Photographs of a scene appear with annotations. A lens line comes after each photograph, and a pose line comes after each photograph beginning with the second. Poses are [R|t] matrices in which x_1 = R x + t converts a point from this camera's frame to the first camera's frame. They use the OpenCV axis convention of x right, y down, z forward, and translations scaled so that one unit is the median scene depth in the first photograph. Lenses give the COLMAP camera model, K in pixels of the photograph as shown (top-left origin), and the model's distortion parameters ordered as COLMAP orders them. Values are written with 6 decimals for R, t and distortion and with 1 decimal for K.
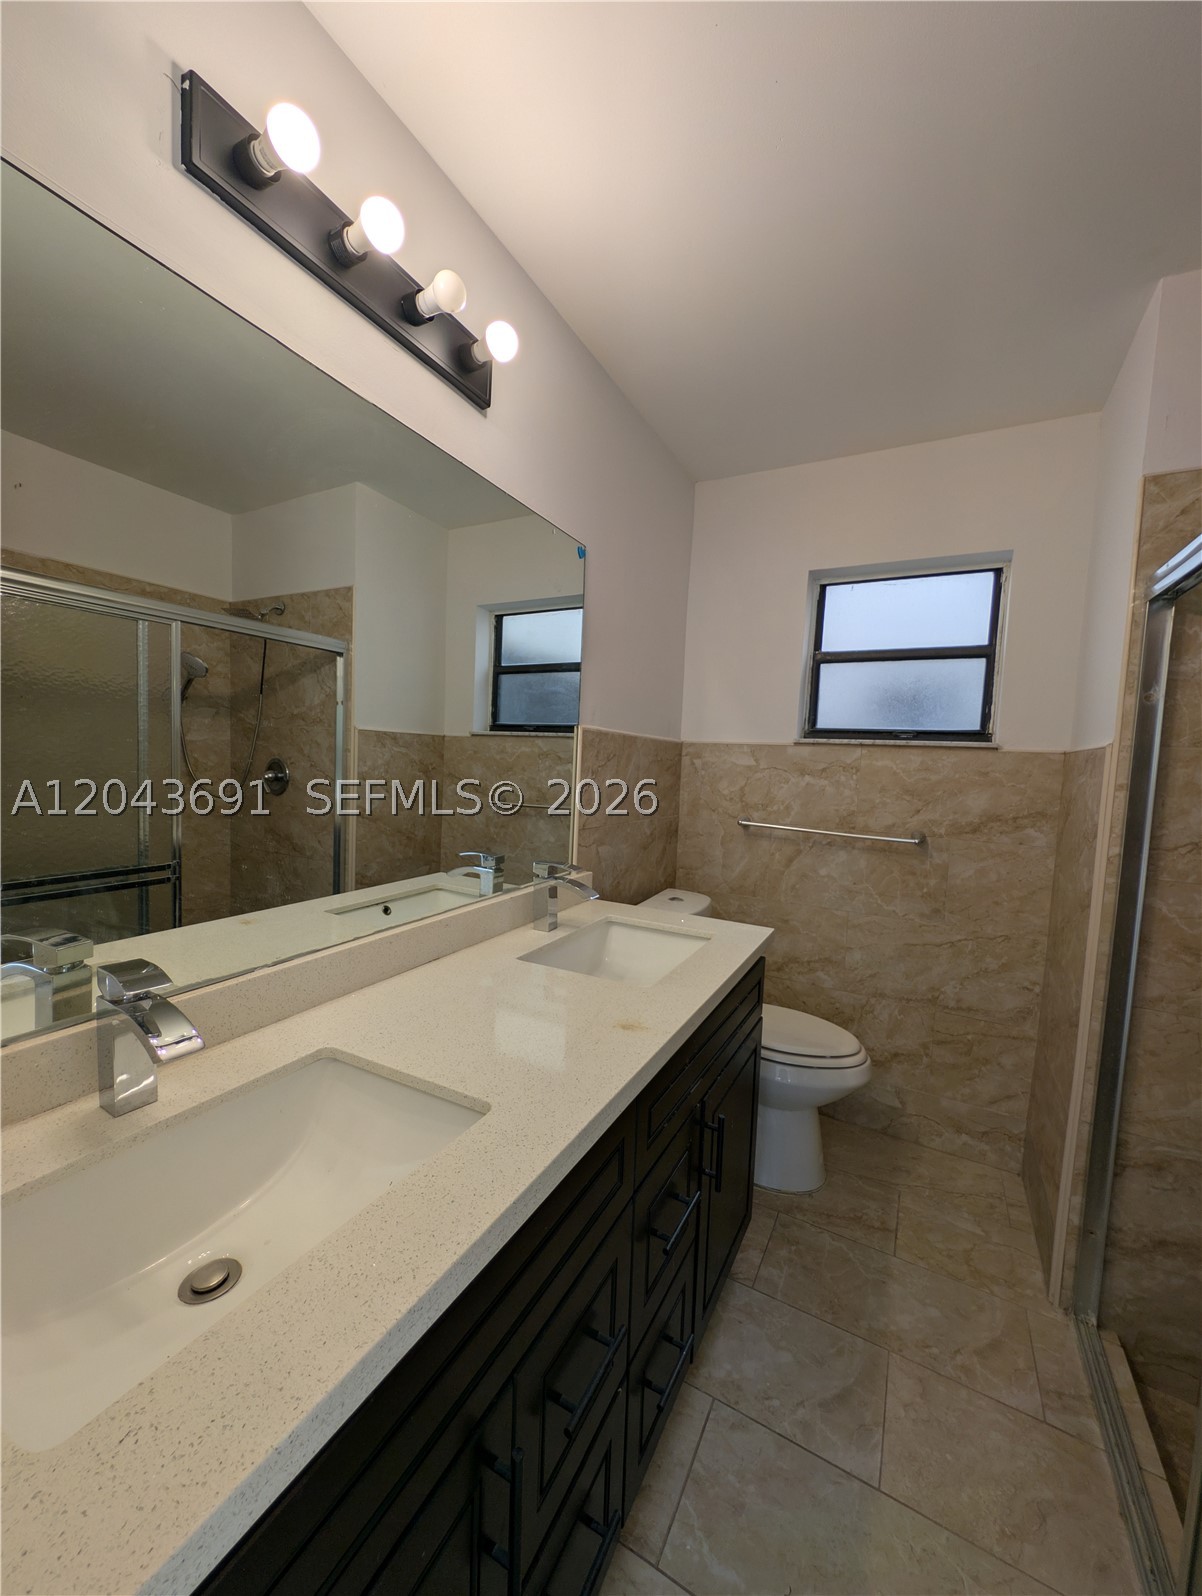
lens RADIAL K [[632.3, 0, 599.6], [0, 632.3, 789.3], [0, 0, 1]] dist [0.007916, -0.004263]
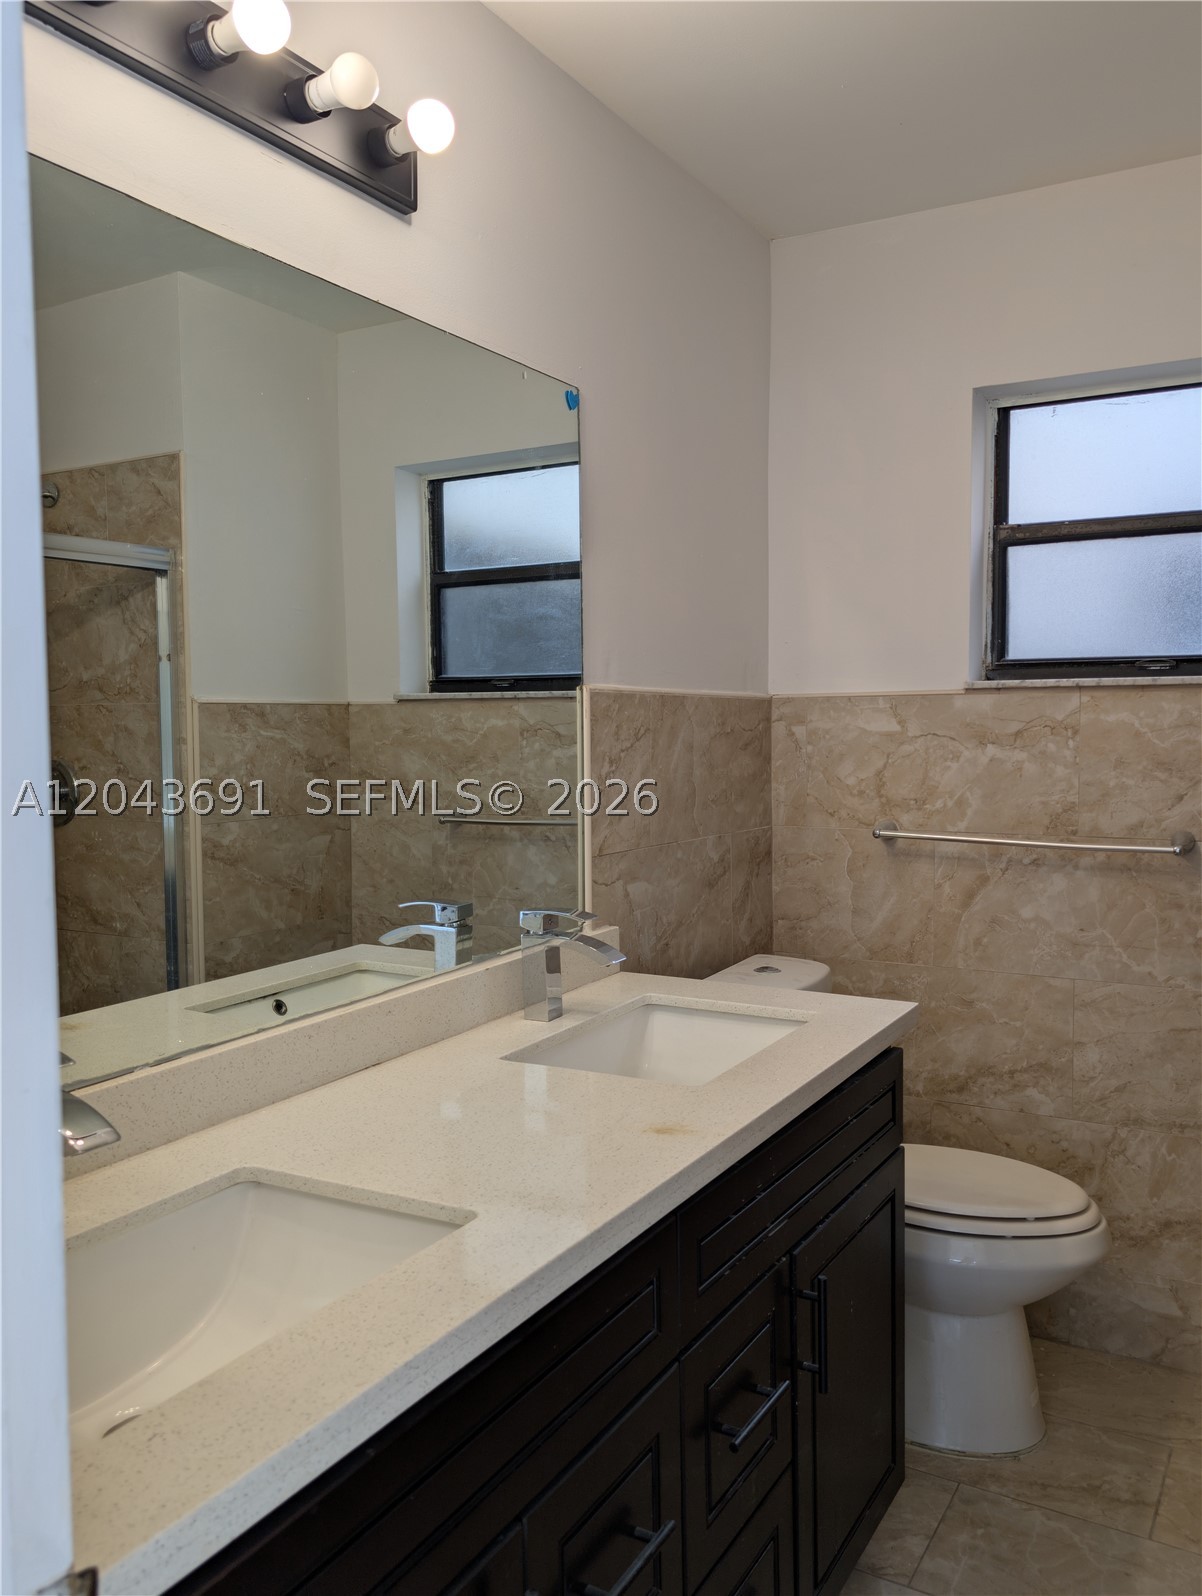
lens RADIAL K [[1313.5, 0, 626.2], [0, 1313.5, 772.4], [0, 0, 1]] dist [0.027103, -0.033951]
pose [[0.998524, -0.050899, -0.018947, 0.026021], [0.050738, 0.998673, -0.008847, -0.003654], [0.019372, 0.007873, 0.999781, -0.233388]]
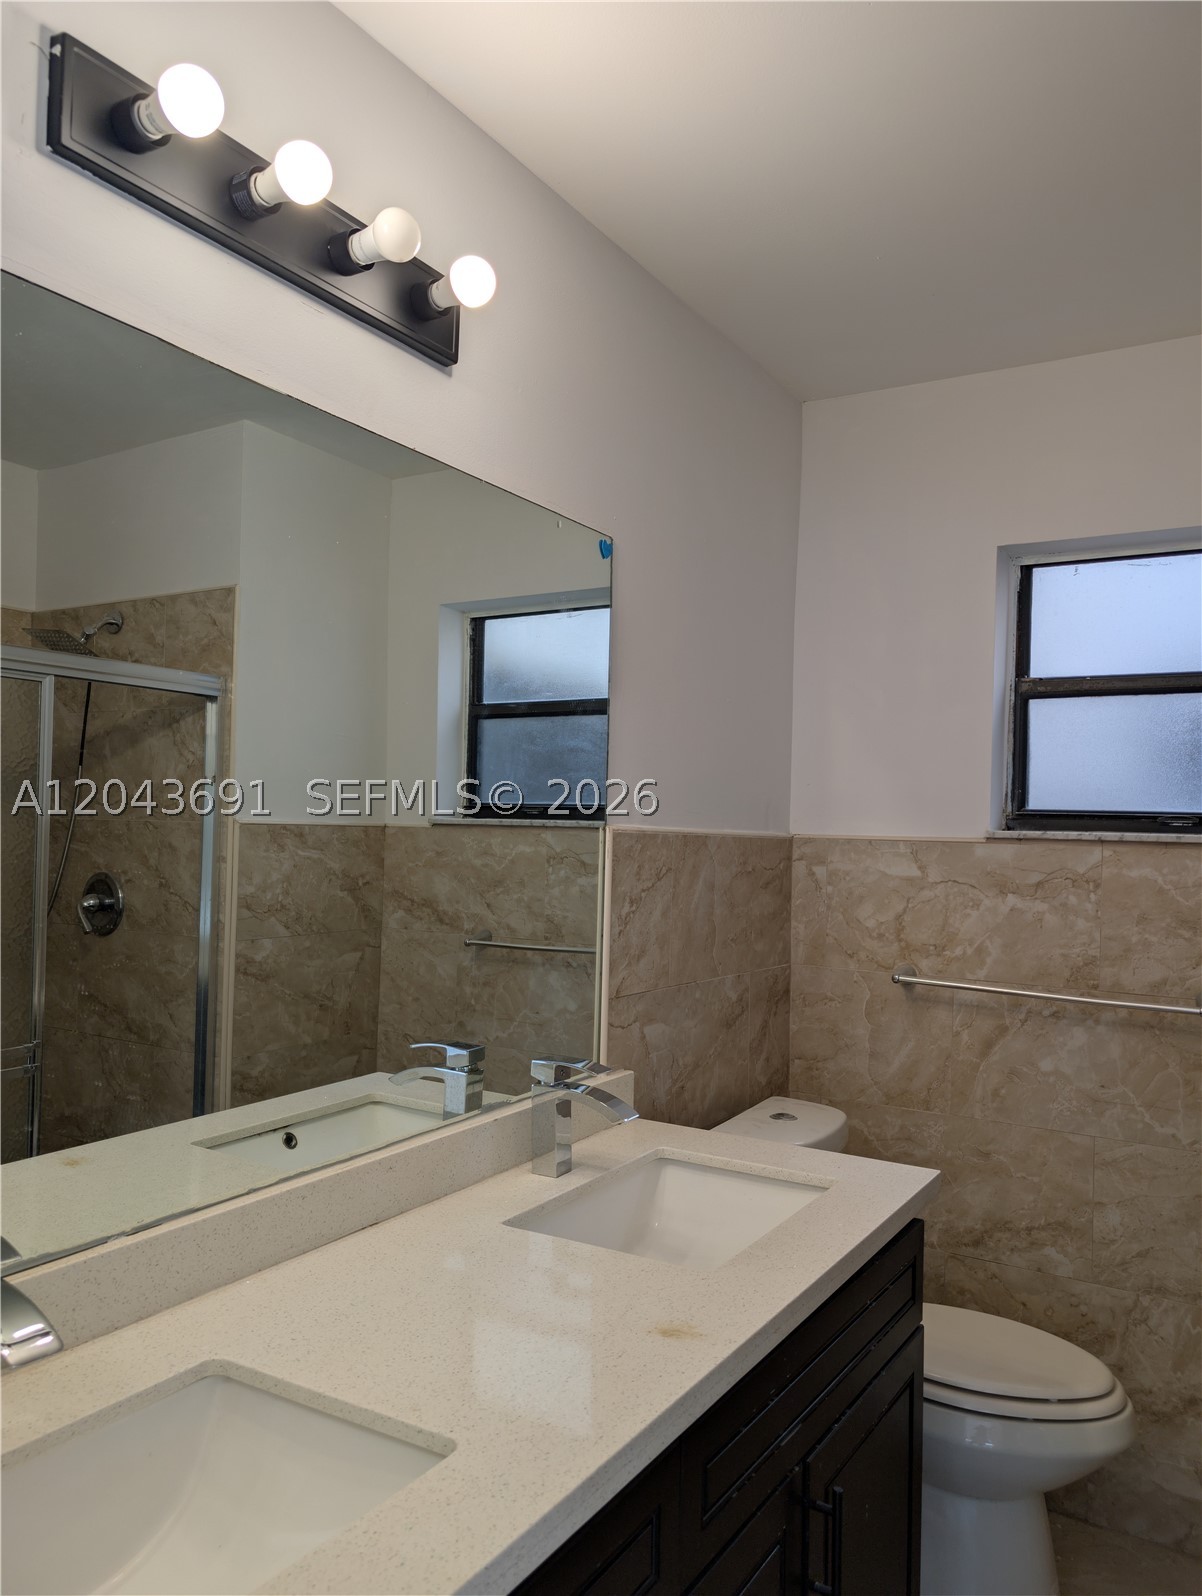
lens RADIAL K [[1202.1, 0, 610.9], [0, 1202.1, 787.0], [0, 0, 1]] dist [0.011484, -0.009821]
pose [[0.998467, -0.019191, -0.051908, 0.029940], [0.014664, 0.996168, -0.086226, -0.036345], [0.053364, 0.085333, 0.994922, -0.136477]]
